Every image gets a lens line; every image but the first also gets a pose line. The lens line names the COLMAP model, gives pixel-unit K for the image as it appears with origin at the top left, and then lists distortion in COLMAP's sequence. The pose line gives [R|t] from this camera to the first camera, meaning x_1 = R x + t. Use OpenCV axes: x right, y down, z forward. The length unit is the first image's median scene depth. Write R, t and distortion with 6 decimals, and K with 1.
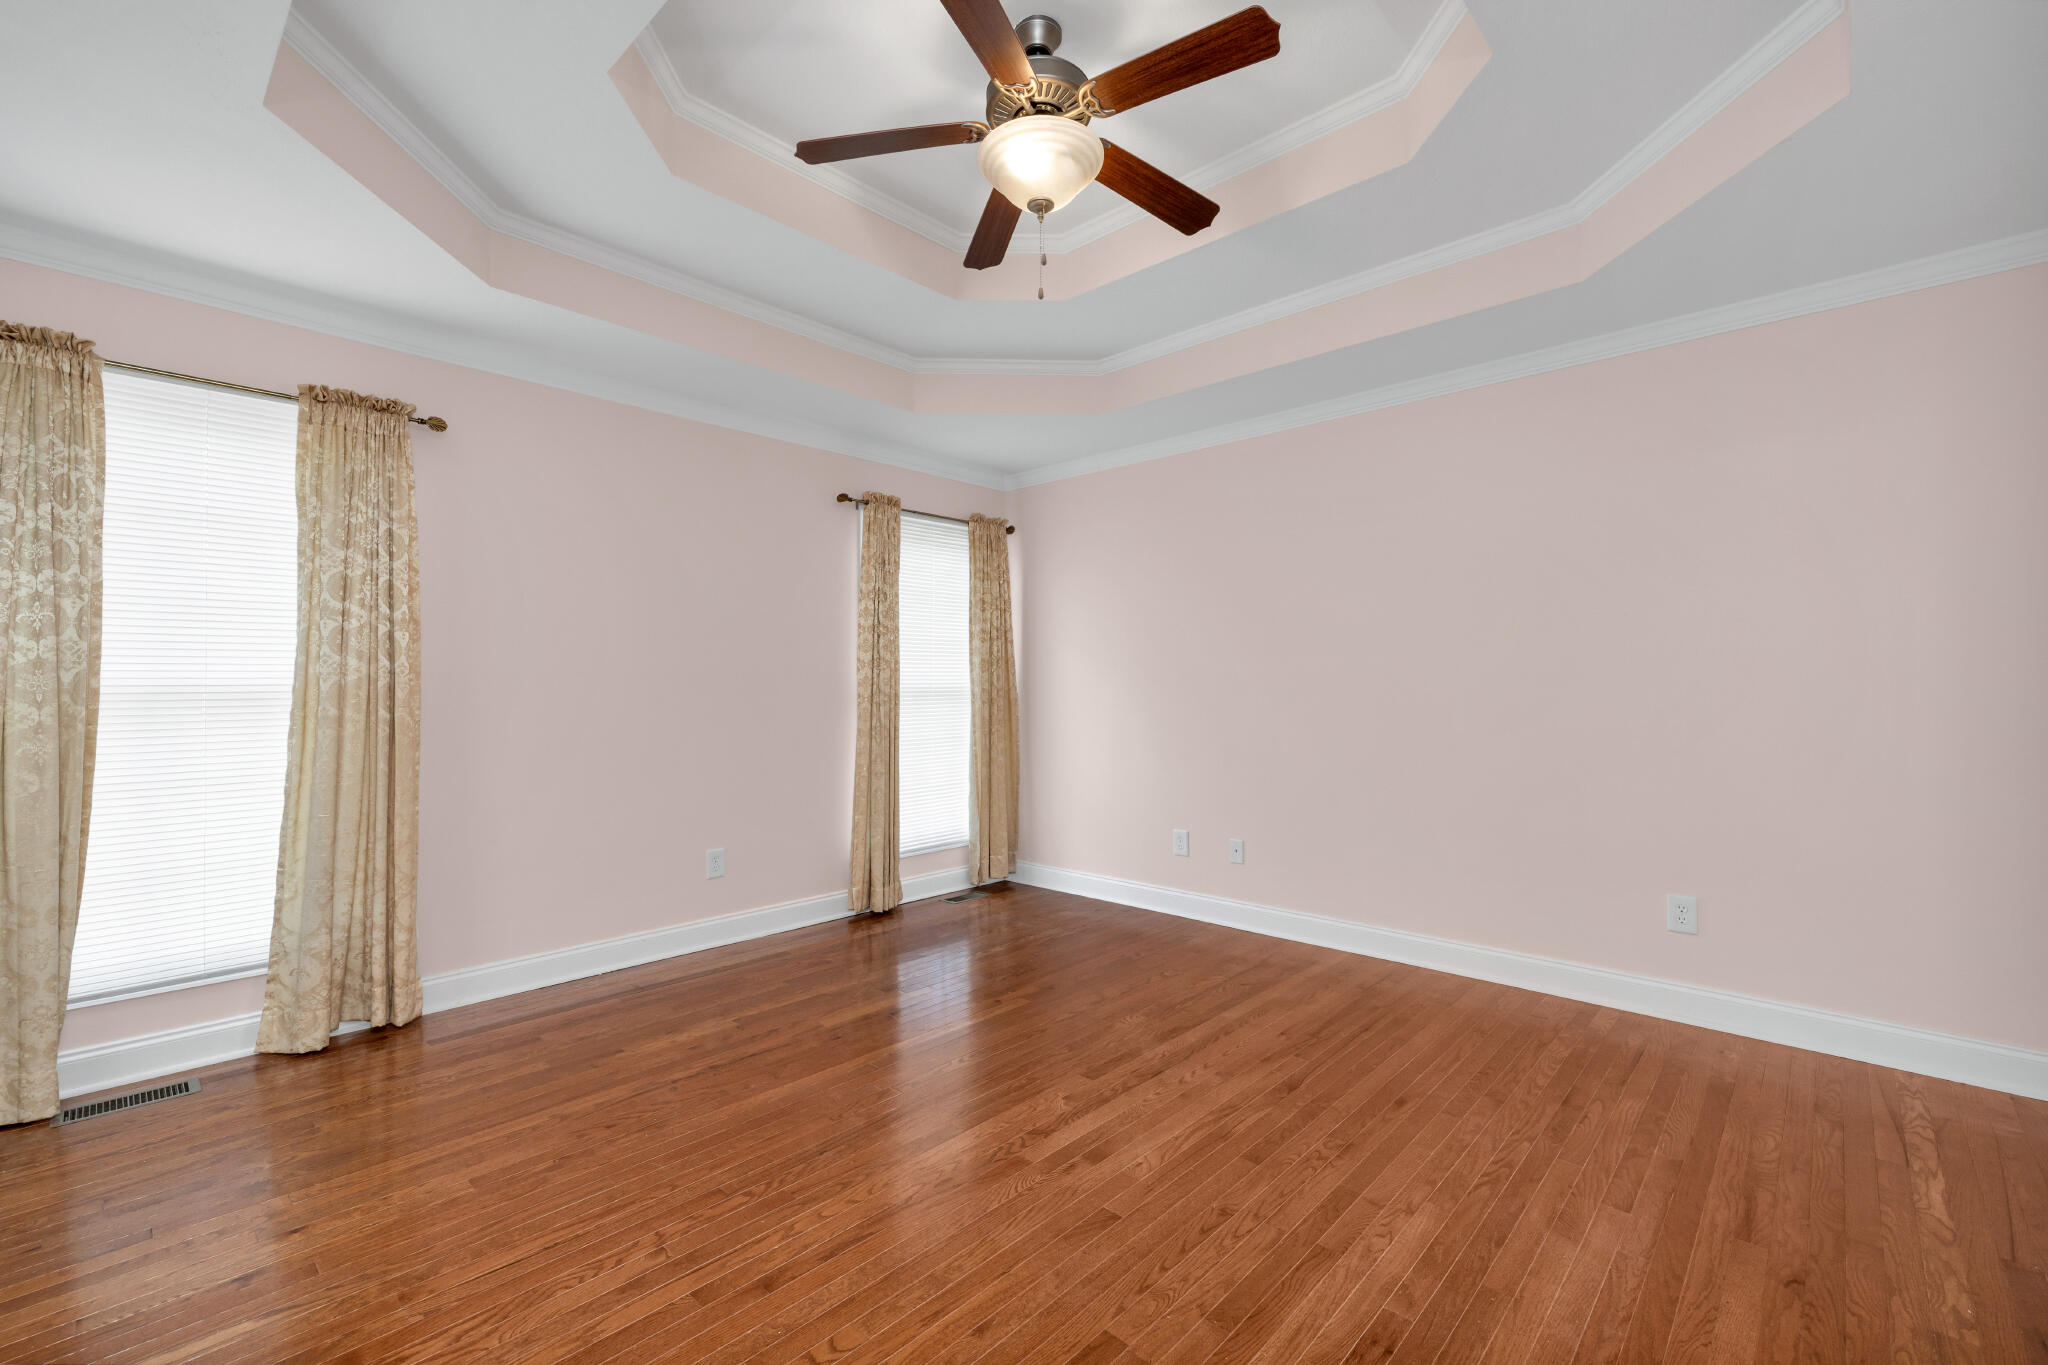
lens RADIAL K [[898.9, 0, 1027.4], [0, 898.9, 681.1], [0, 0, 1]] dist [0.003910, 0.000660]
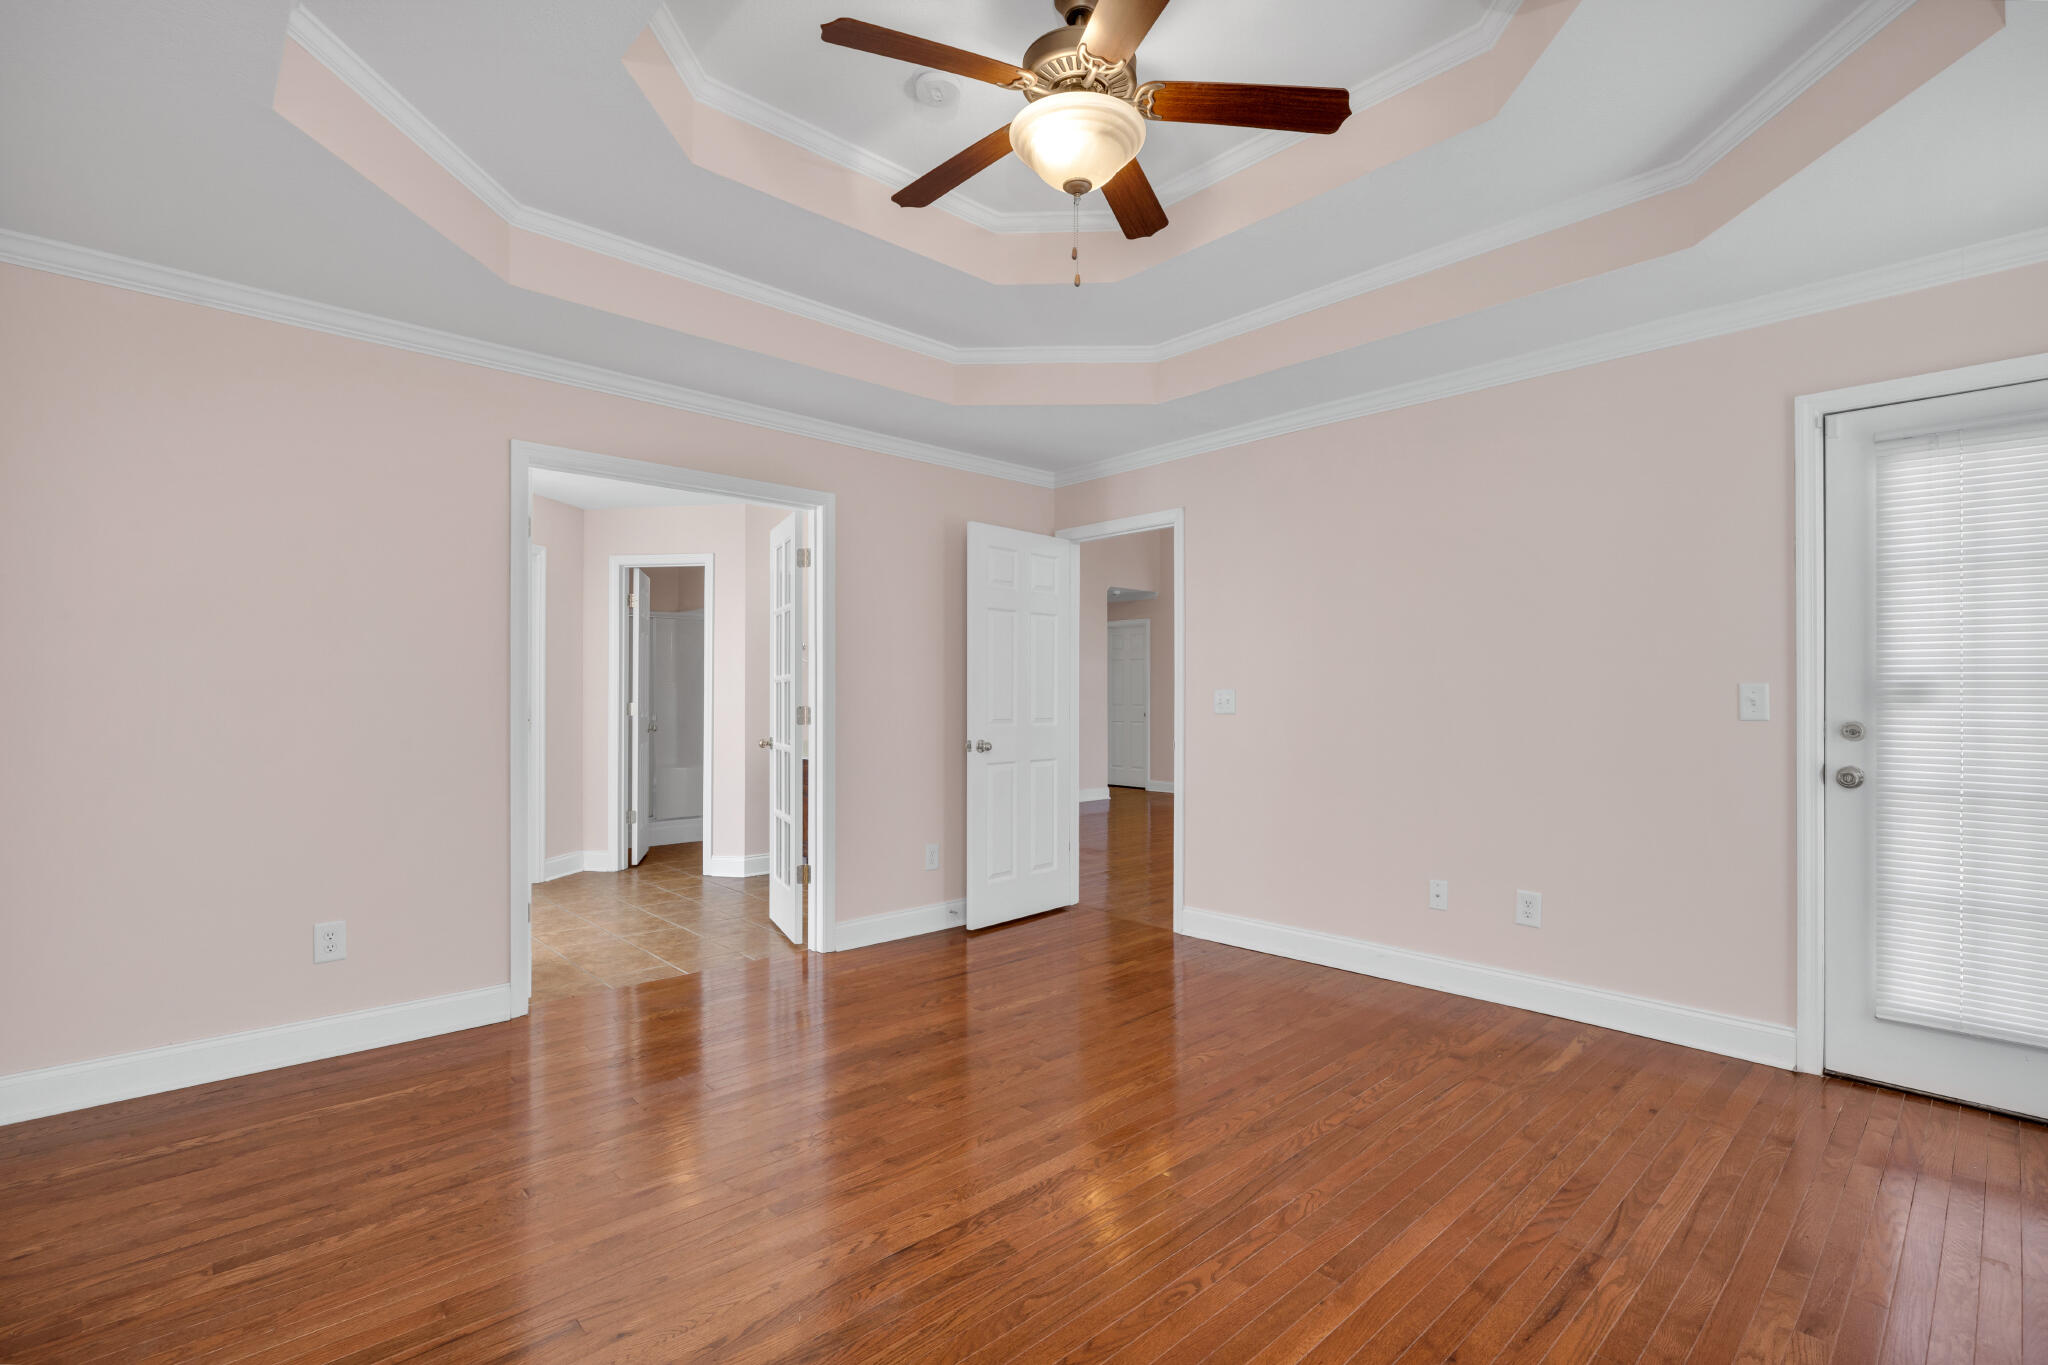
lens RADIAL K [[929.4, 0, 1027.8], [0, 929.4, 688.1], [0, 0, 1]] dist [0.001009, -0.000025]
pose [[-0.997731, 0.003168, 0.067259, 0.000942], [0.002858, 0.999985, -0.004702, 0.004894], [-0.067273, -0.004499, -0.997724, 1.921793]]
